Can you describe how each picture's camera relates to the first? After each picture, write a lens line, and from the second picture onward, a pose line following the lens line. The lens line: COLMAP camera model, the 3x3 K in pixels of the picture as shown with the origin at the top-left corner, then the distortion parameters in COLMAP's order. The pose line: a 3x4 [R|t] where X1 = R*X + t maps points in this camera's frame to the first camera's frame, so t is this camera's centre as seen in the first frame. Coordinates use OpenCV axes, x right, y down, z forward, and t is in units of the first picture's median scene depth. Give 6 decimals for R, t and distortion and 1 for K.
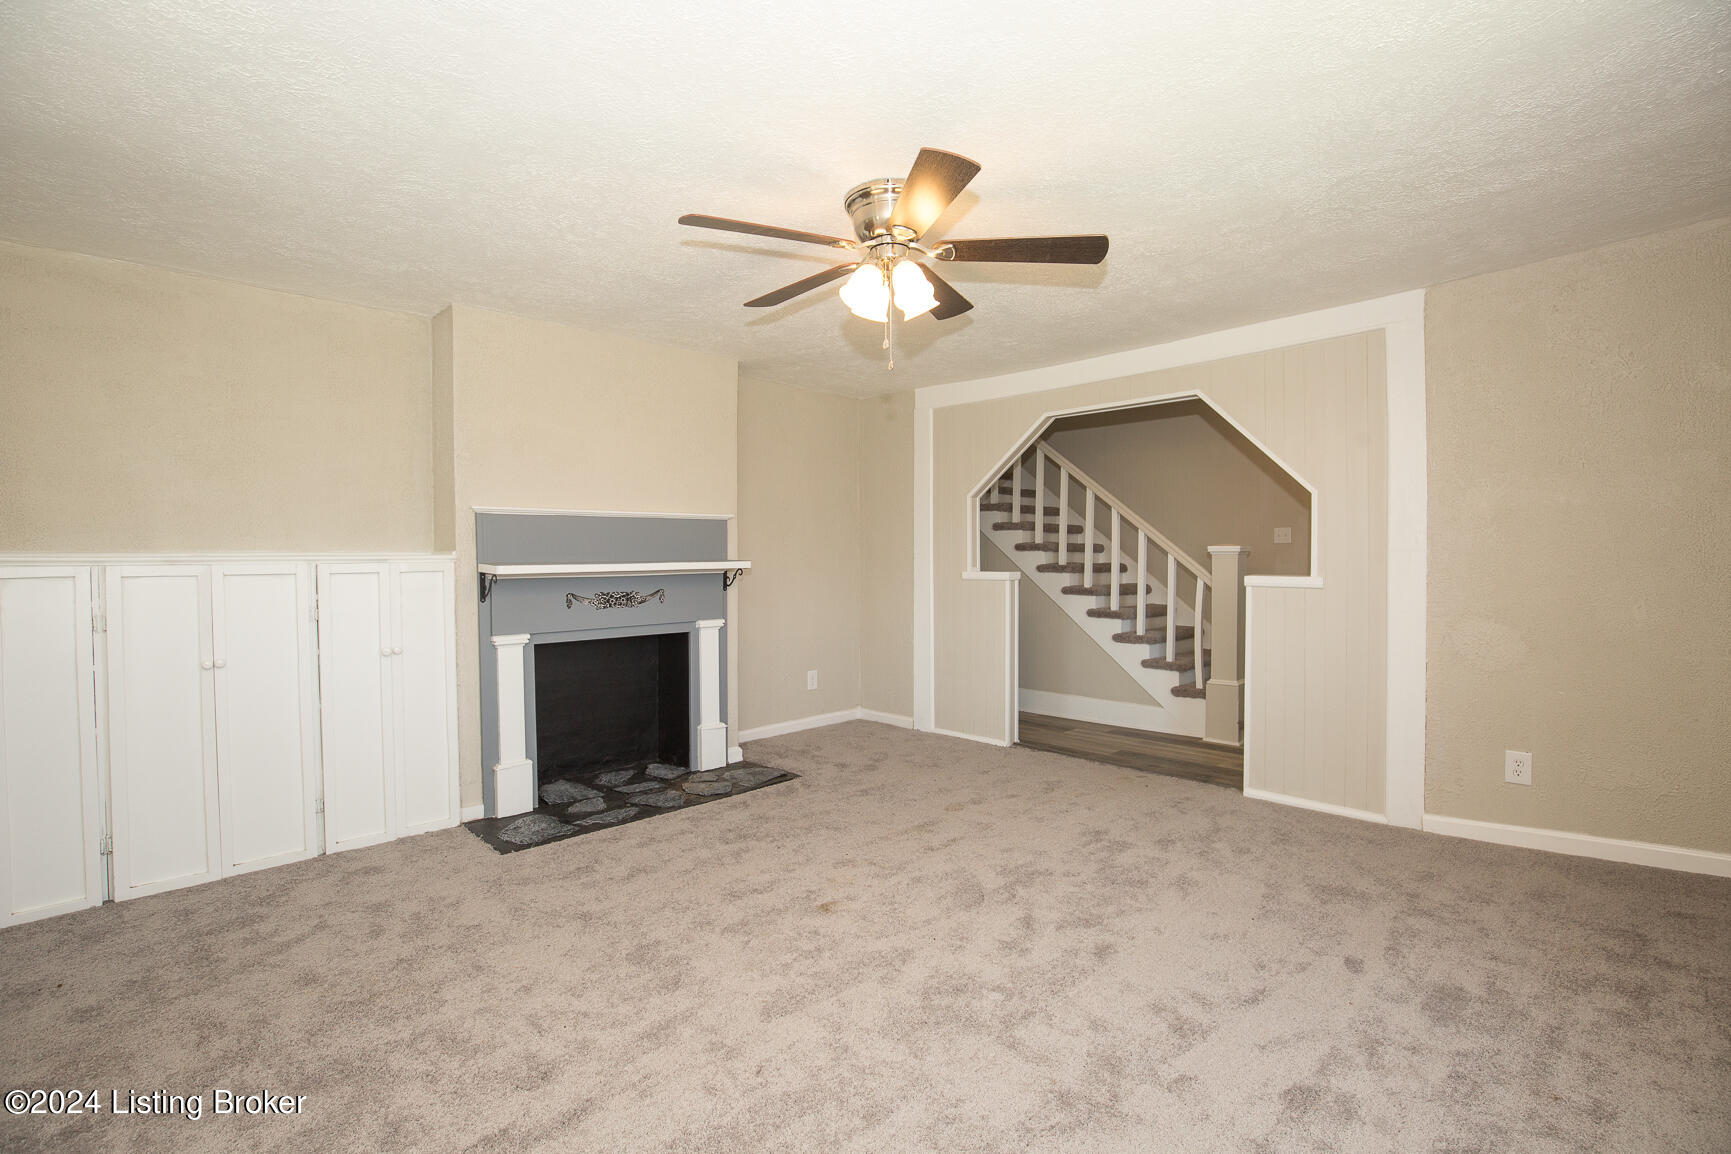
lens RADIAL K [[803.7, 0, 879.8], [0, 803.7, 579.3], [0, 0, 1]] dist [-0.031413, 0.001412]
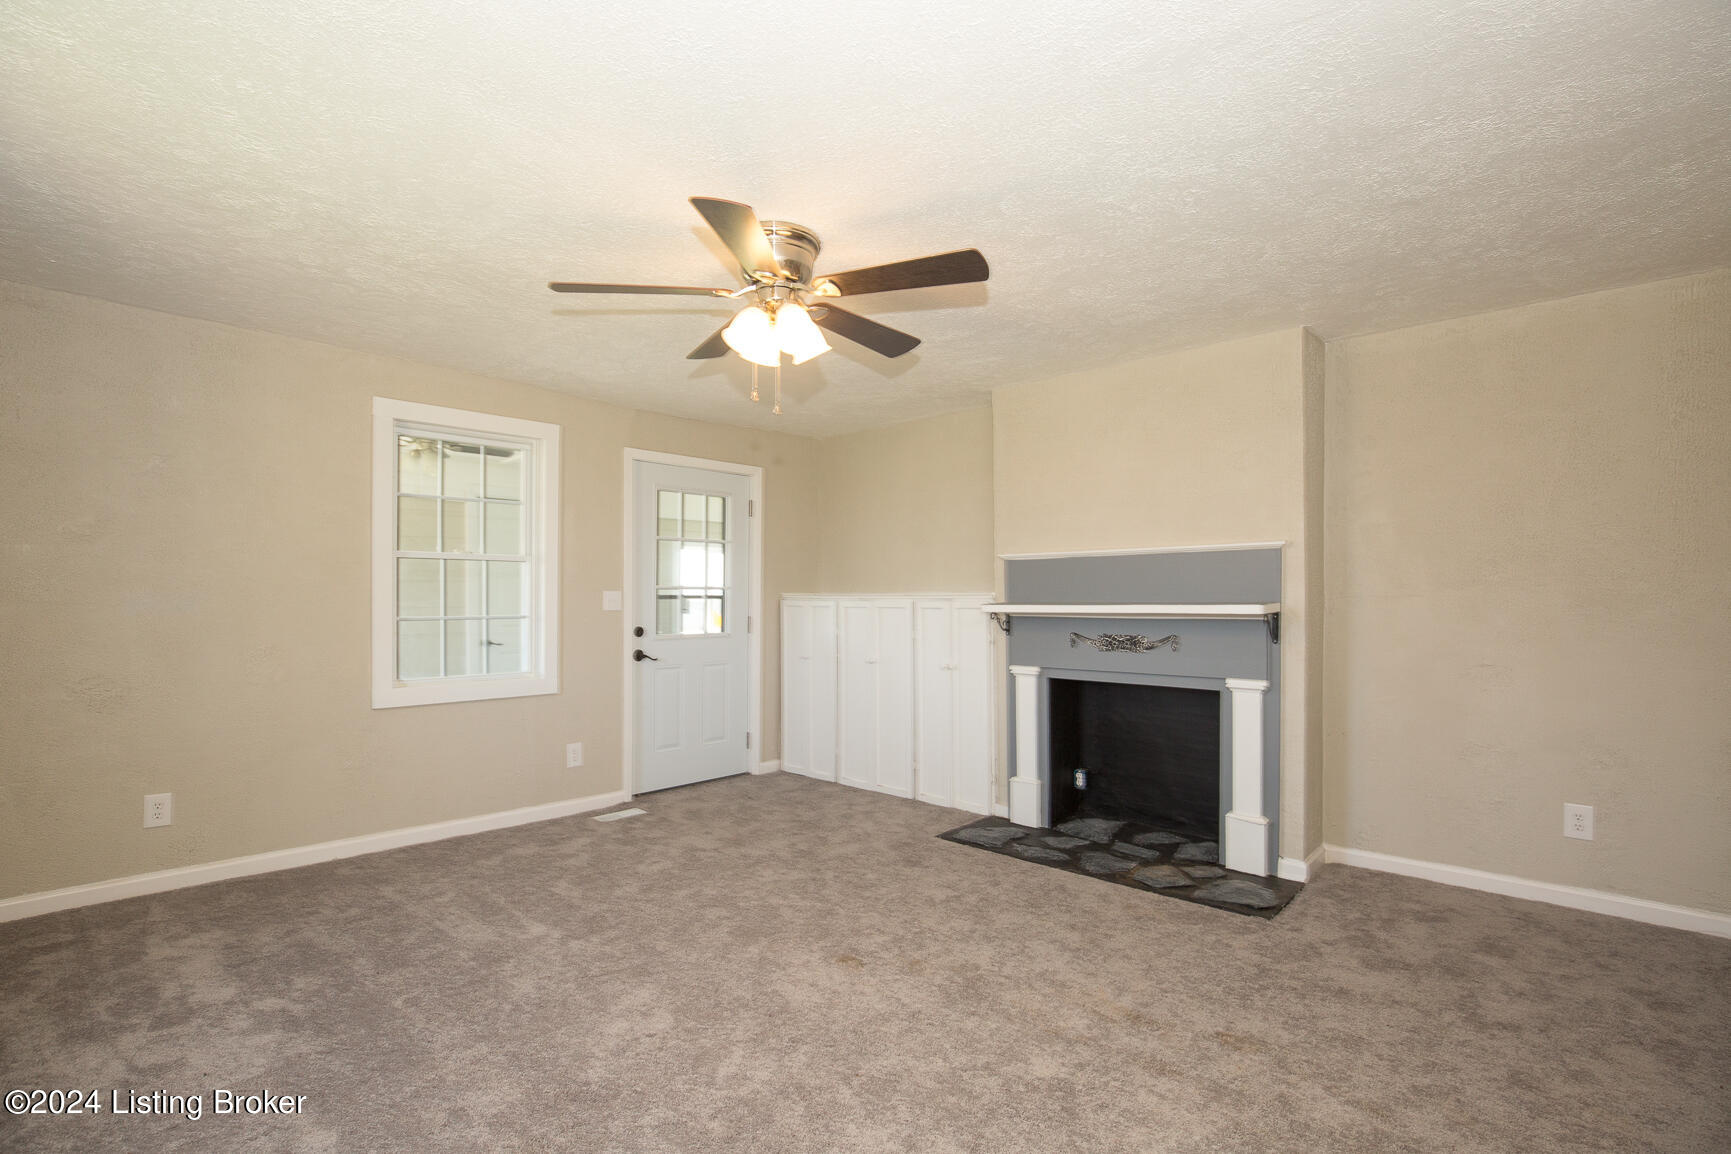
lens RADIAL K [[803.7, 0, 861.3], [0, 803.7, 587.8], [0, 0, 1]] dist [-0.031413, 0.001412]
pose [[0.021178, -0.005400, -0.999761, 0.615803], [-0.028386, 0.999579, -0.006001, -0.025528], [0.999373, 0.028506, 0.021016, 0.673649]]
